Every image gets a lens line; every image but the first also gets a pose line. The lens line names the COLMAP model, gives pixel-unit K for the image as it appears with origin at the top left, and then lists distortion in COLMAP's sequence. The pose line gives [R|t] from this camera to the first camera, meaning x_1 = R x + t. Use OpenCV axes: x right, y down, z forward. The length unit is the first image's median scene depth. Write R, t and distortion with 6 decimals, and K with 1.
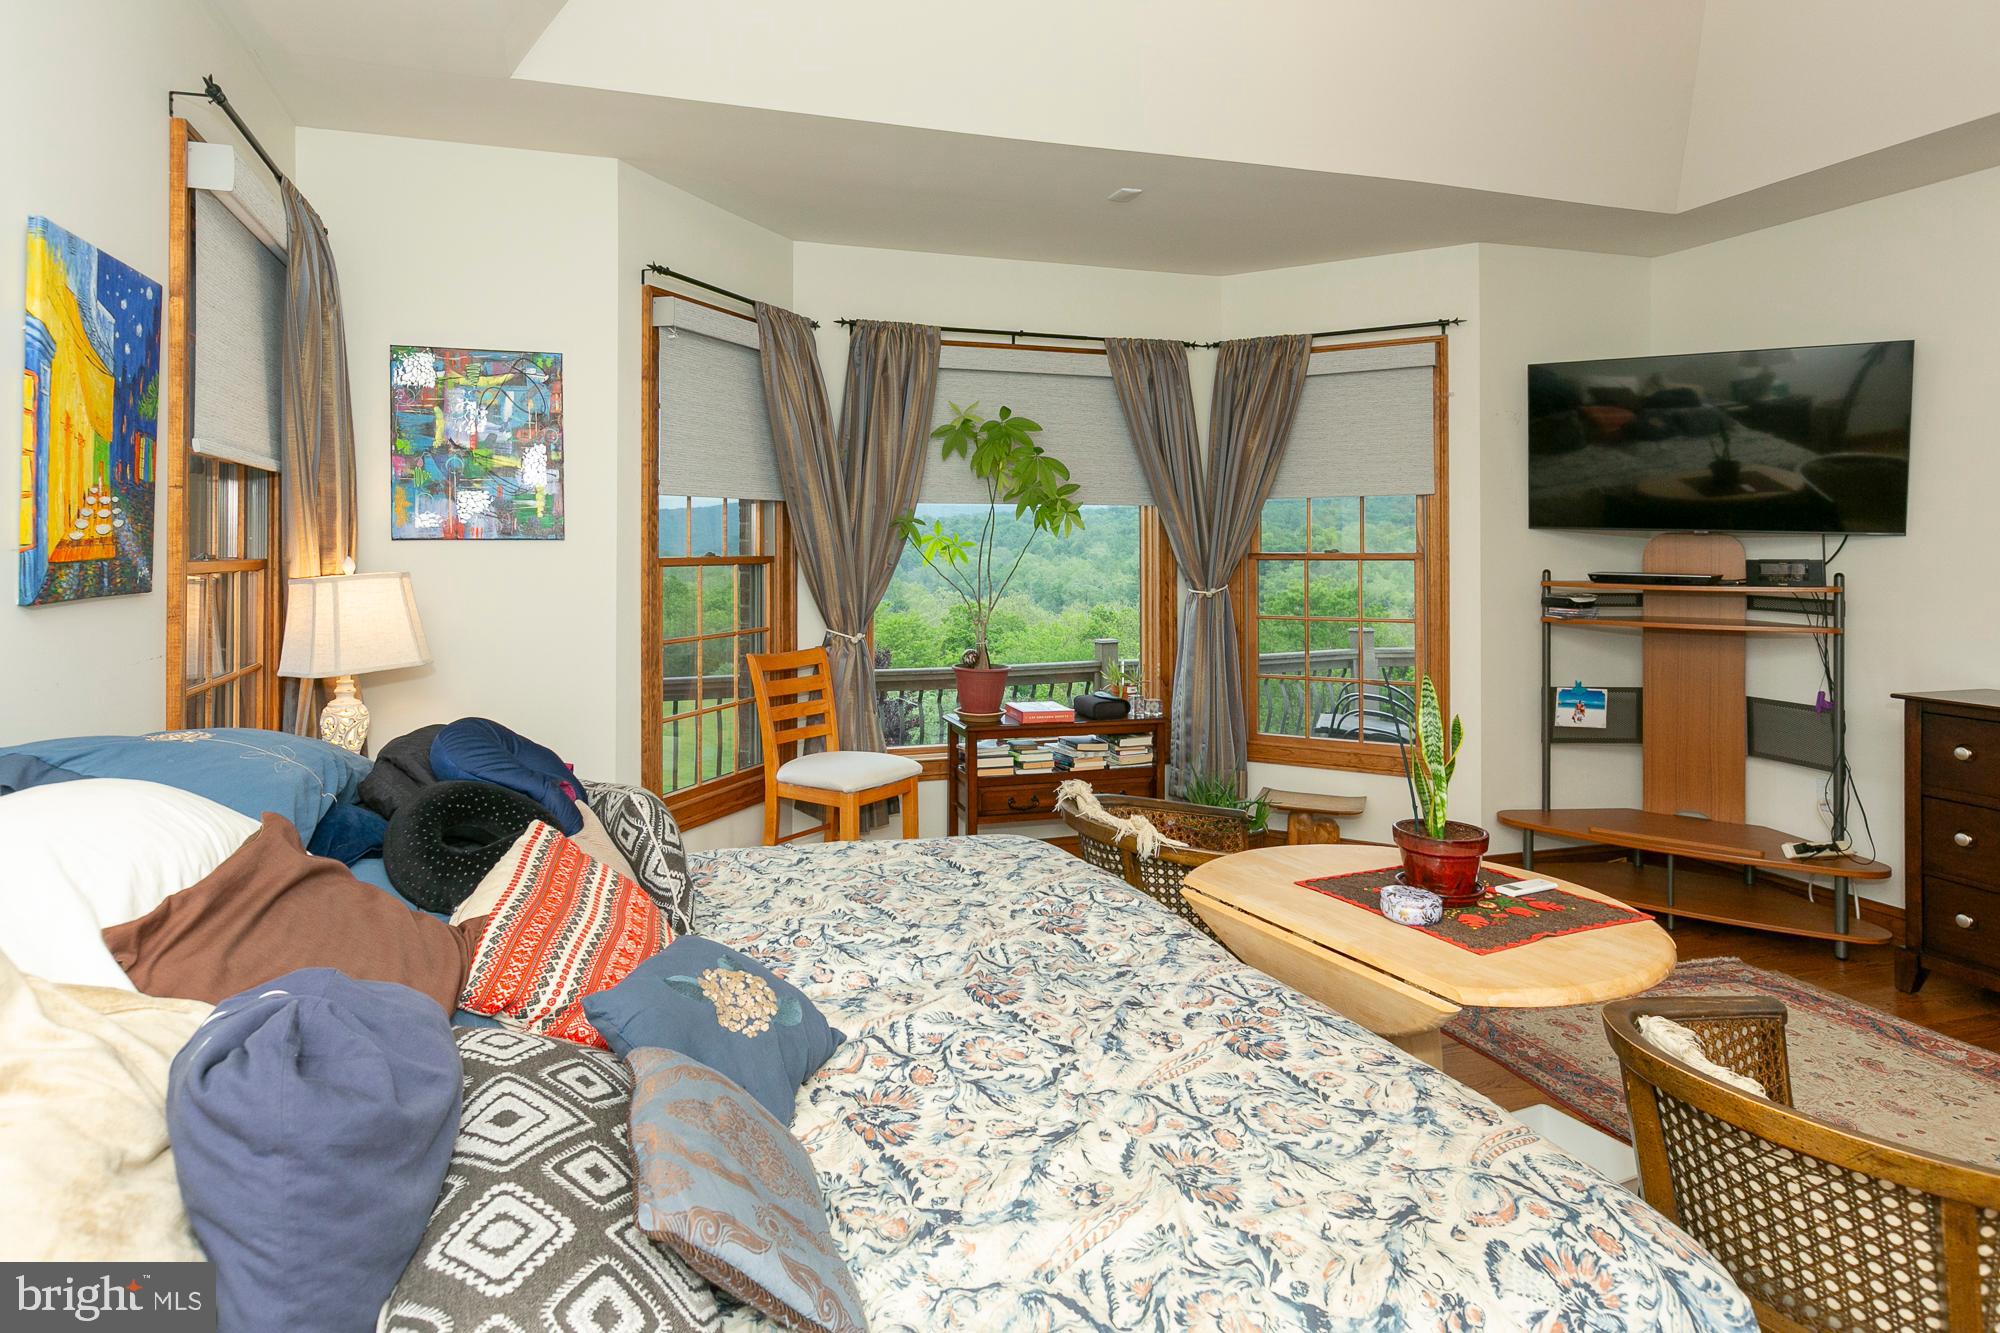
lens RADIAL K [[1084.3, 0, 1000.0], [0, 1084.3, 666.5], [0, 0, 1]] dist [0.000955, -0.001000]
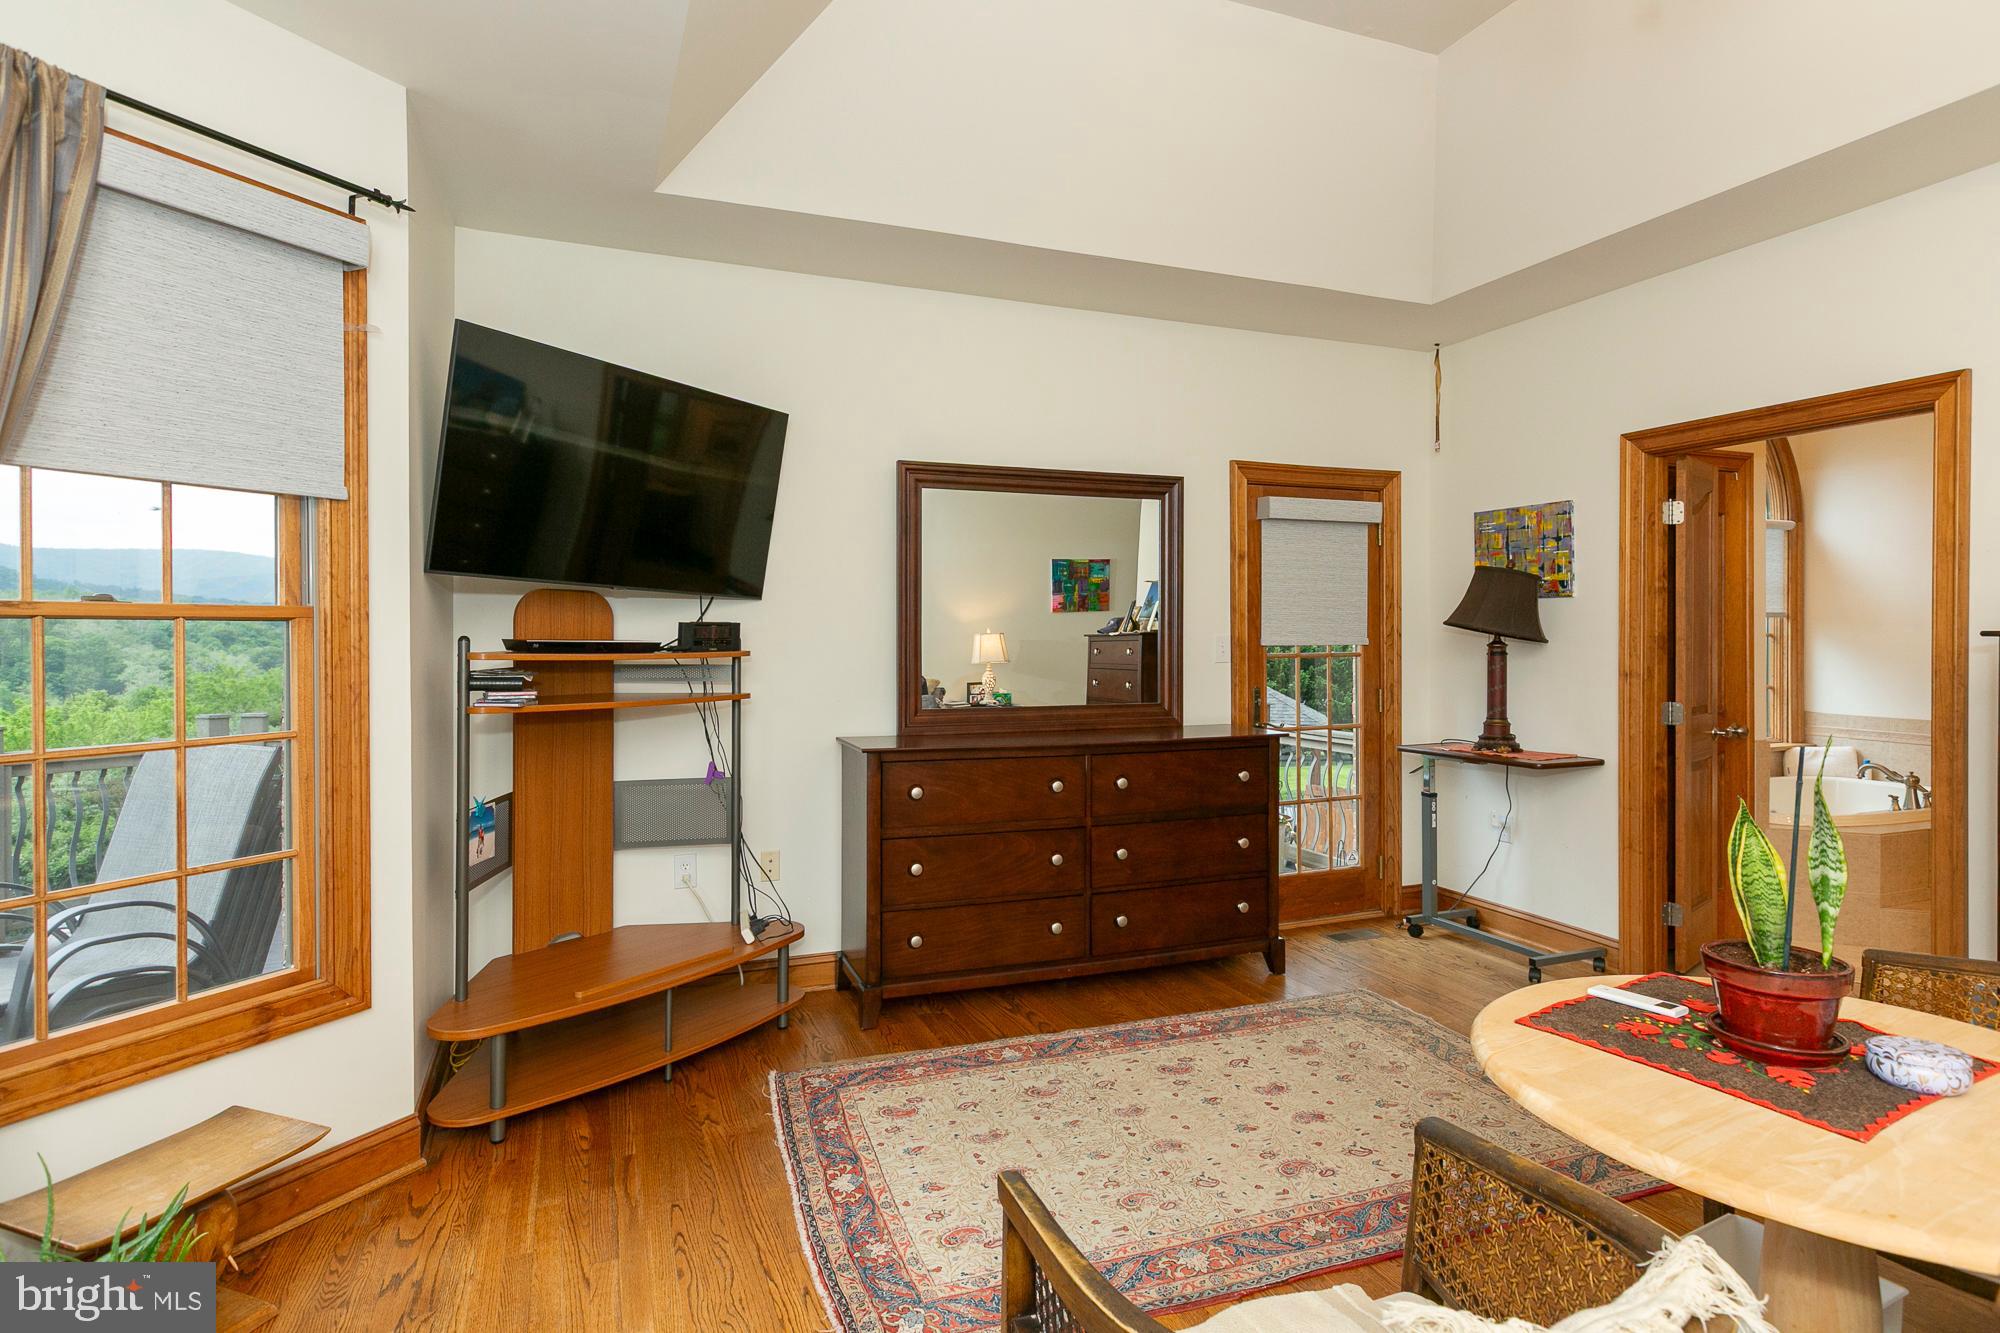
lens RADIAL K [[1030.3, 0, 994.9], [0, 1030.3, 640.3], [0, 0, 1]] dist [-0.000862, -0.002588]
pose [[-0.009366, -0.000253, 0.999956, -0.143919], [0.111326, 0.993783, 0.001294, -0.055639], [-0.993740, 0.111334, -0.009279, 0.744931]]
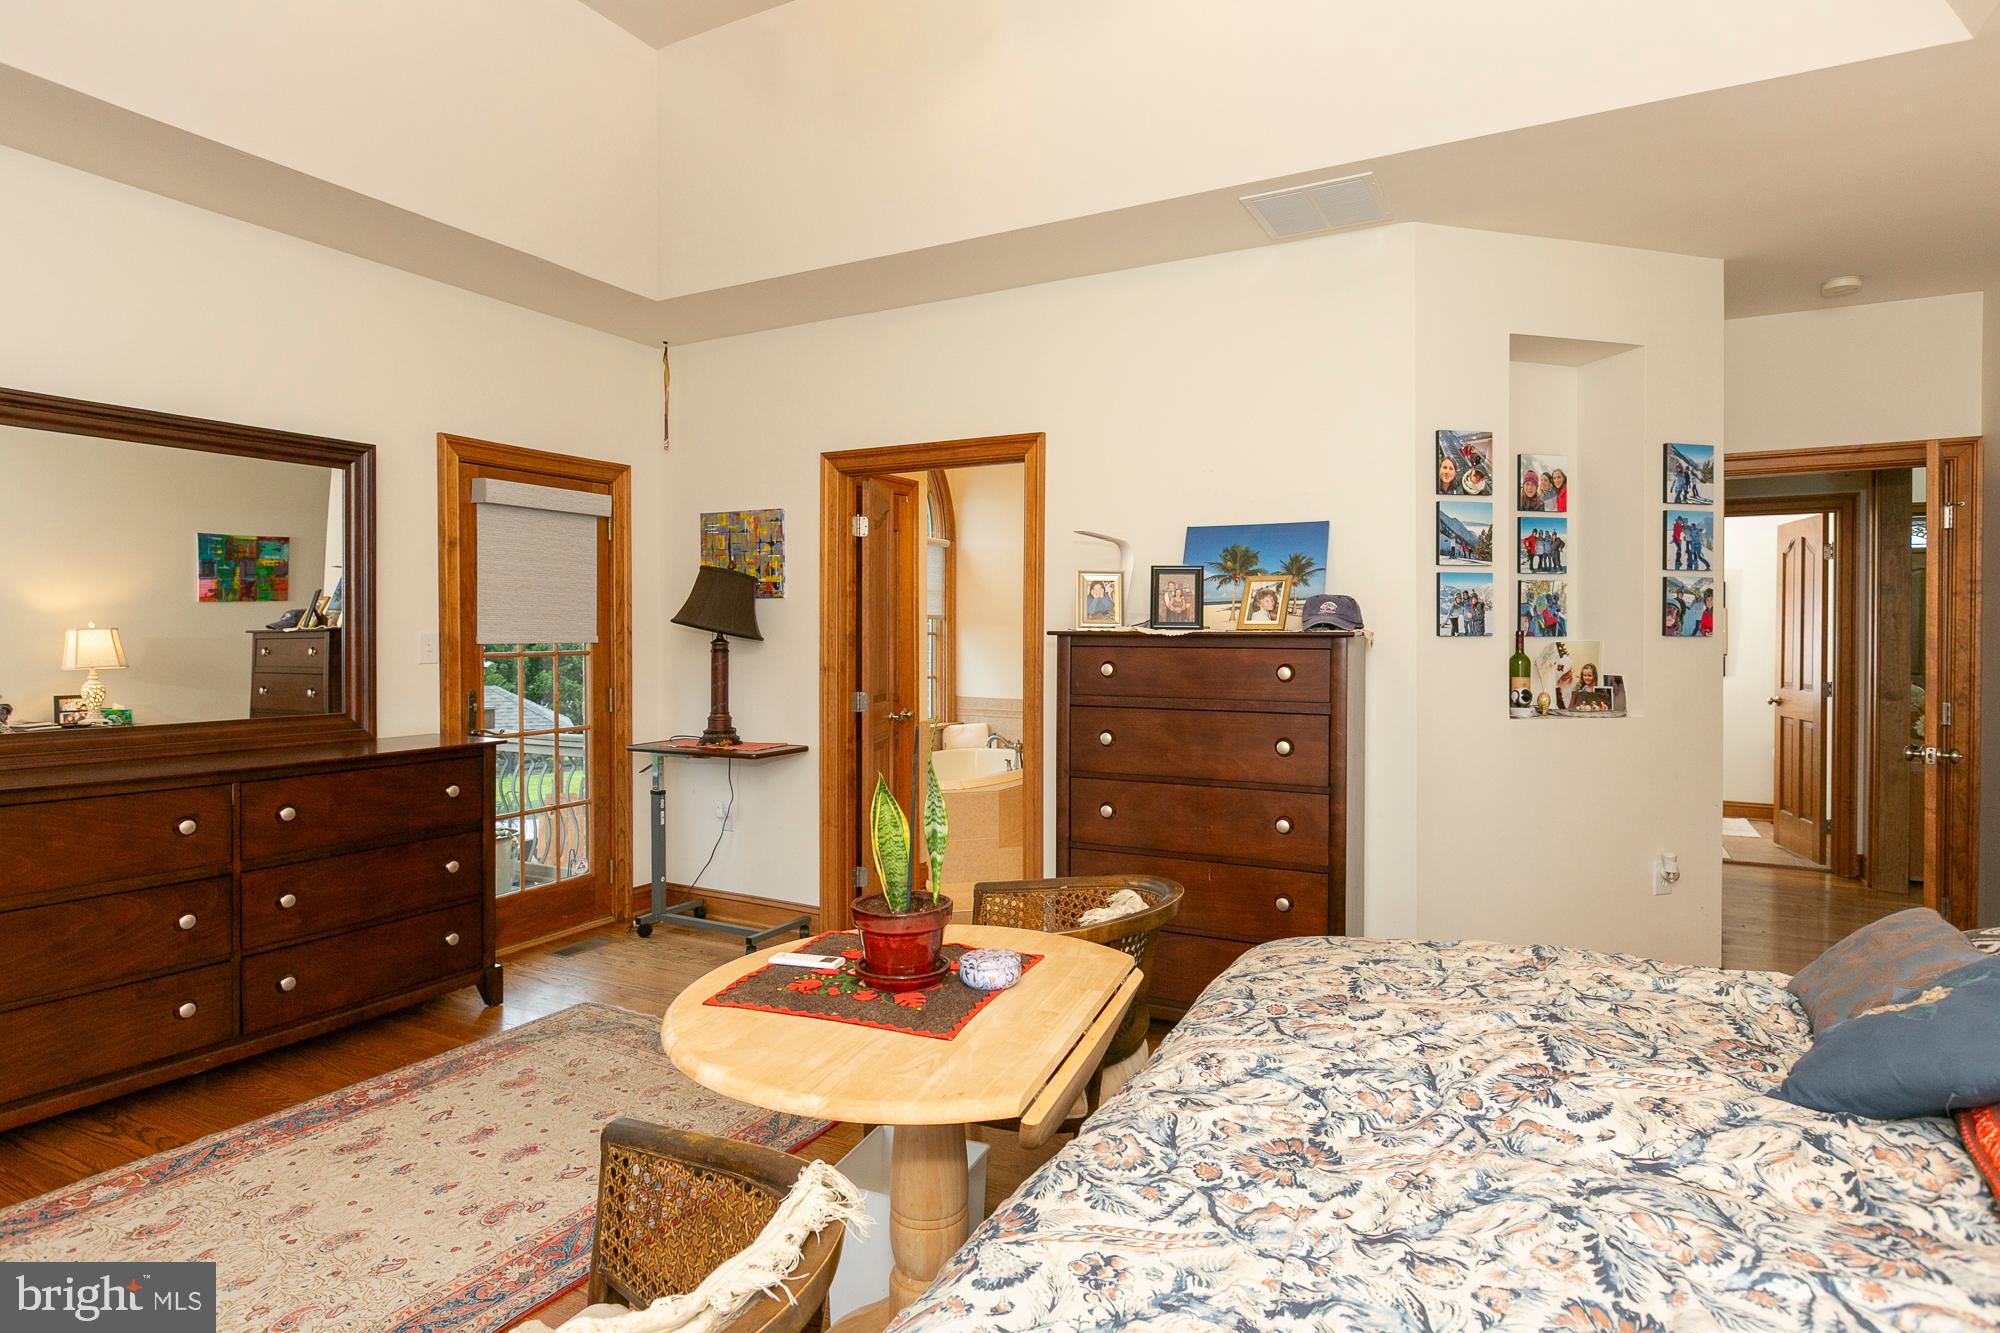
lens RADIAL K [[1049.8, 0, 1049.9], [0, 1049.8, 646.4], [0, 0, 1]] dist [-0.001054, -0.001489]
pose [[-0.657948, -0.006483, 0.753035, -0.159424], [0.083464, 0.993174, 0.081476, -0.051674], [-0.748424, 0.116459, -0.652916, 0.708365]]
